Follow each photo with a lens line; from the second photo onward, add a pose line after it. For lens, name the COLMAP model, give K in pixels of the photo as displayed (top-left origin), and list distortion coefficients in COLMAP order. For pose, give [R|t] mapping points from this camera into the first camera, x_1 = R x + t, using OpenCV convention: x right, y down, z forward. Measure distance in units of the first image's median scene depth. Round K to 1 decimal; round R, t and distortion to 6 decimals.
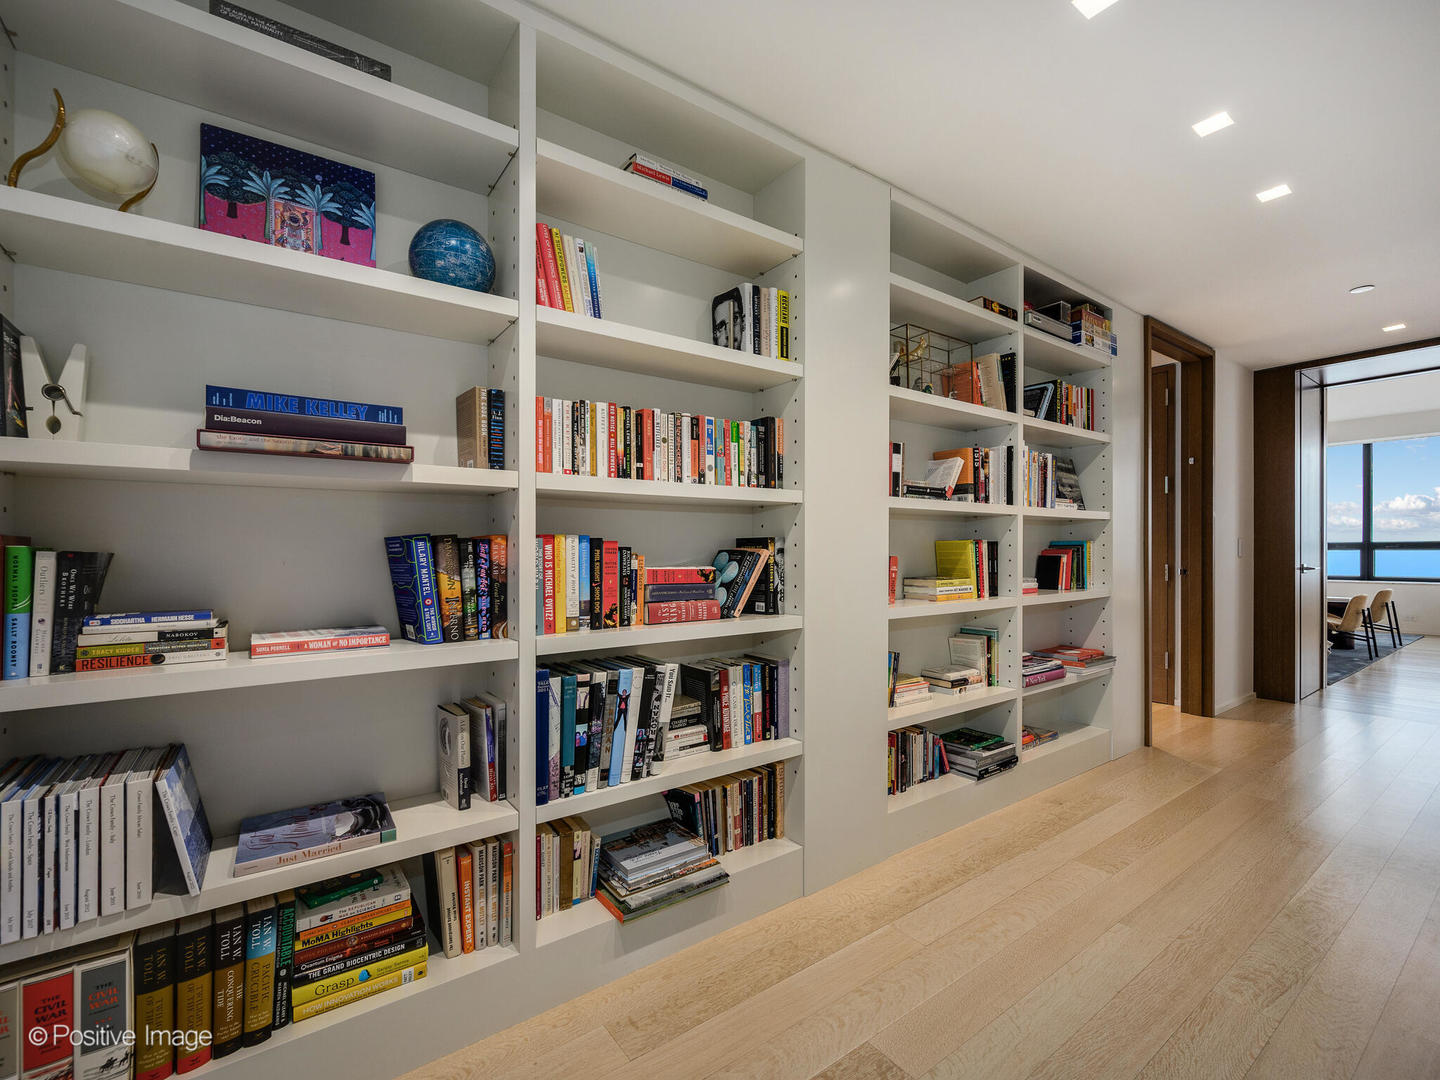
lens RADIAL K [[639.3, 0, 721.8], [0, 639.3, 546.1], [0, 0, 1]] dist [0.007106, -0.000689]
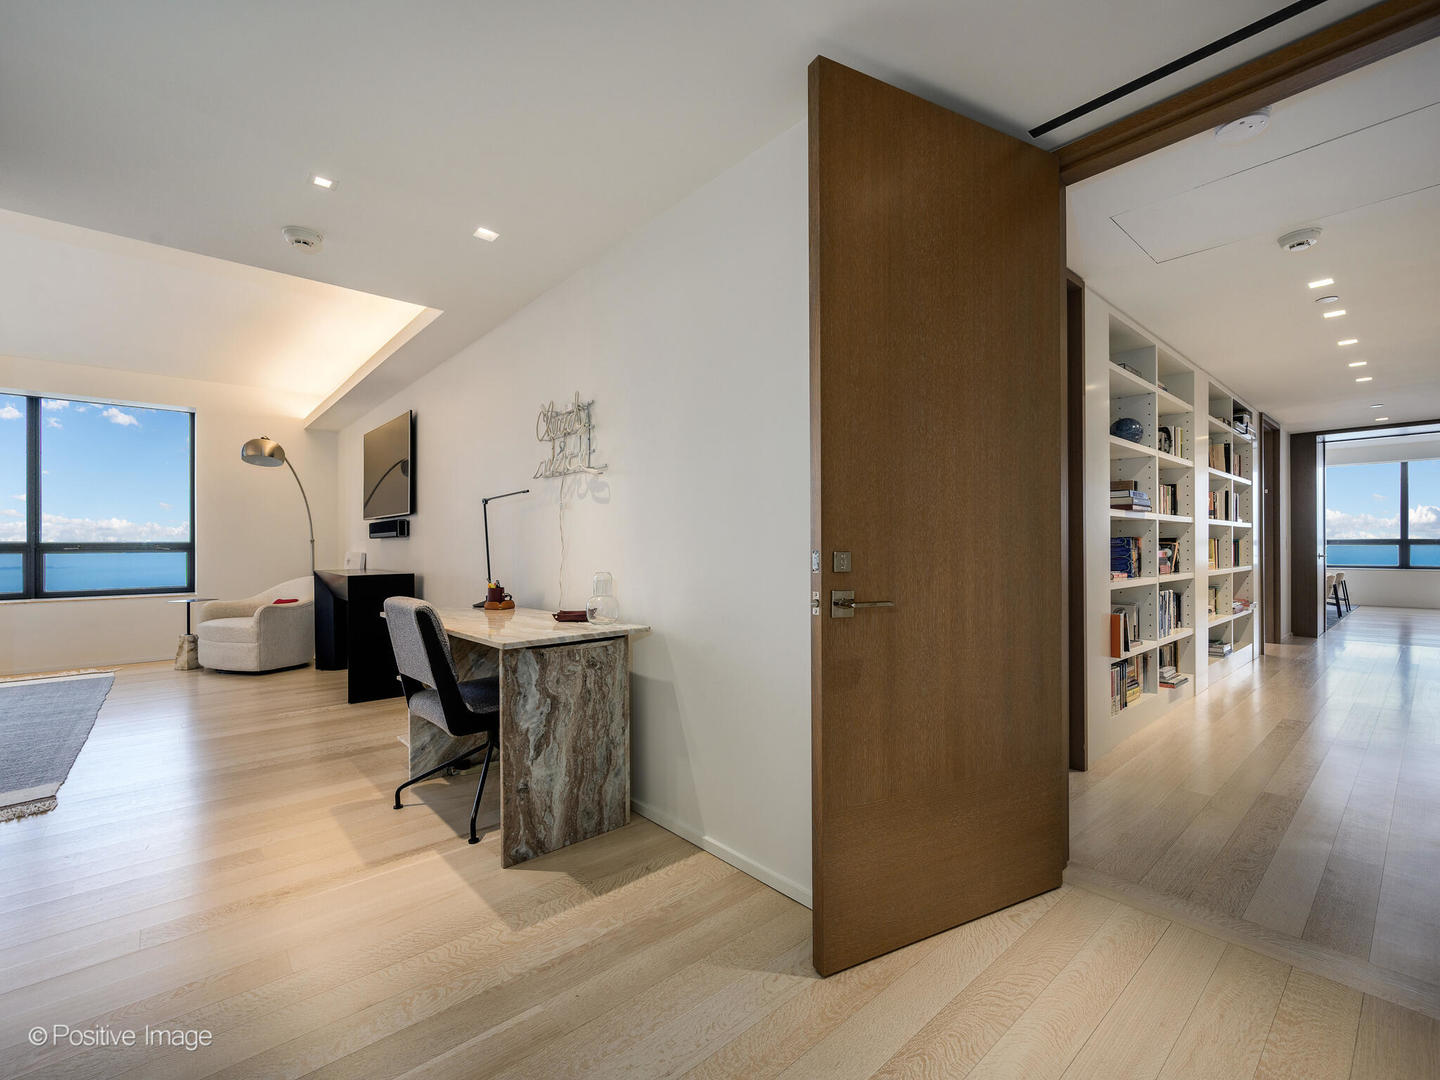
lens RADIAL K [[639.3, 0, 726.4], [0, 639.3, 526.5], [0, 0, 1]] dist [0.007106, -0.000689]
pose [[0.995301, 0.010862, 0.096219, -1.898523], [-0.009553, 0.999856, -0.014056, -0.006492], [-0.096358, 0.013070, 0.995261, -1.203203]]
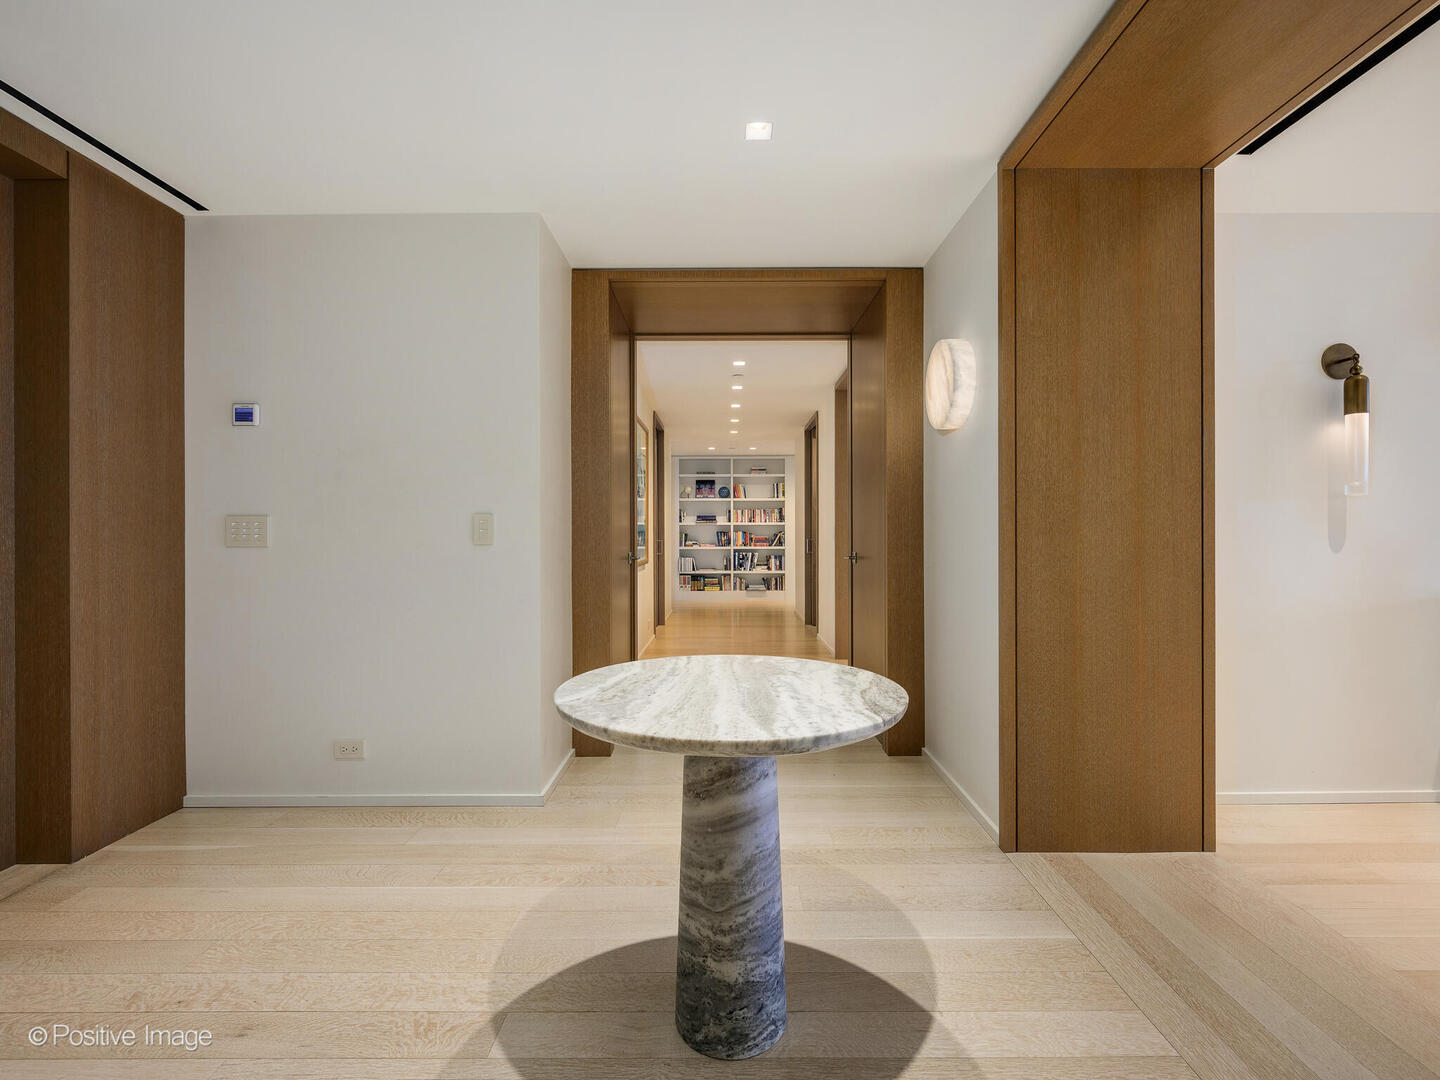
lens RADIAL K [[639.3, 0, 722.1], [0, 639.3, 537.4], [0, 0, 1]] dist [0.007106, -0.000689]
pose [[0.804122, 0.005124, -0.594442, 3.112475], [-0.000154, 0.999965, 0.008412, -0.011487], [0.594464, -0.006673, 0.804094, -3.875025]]
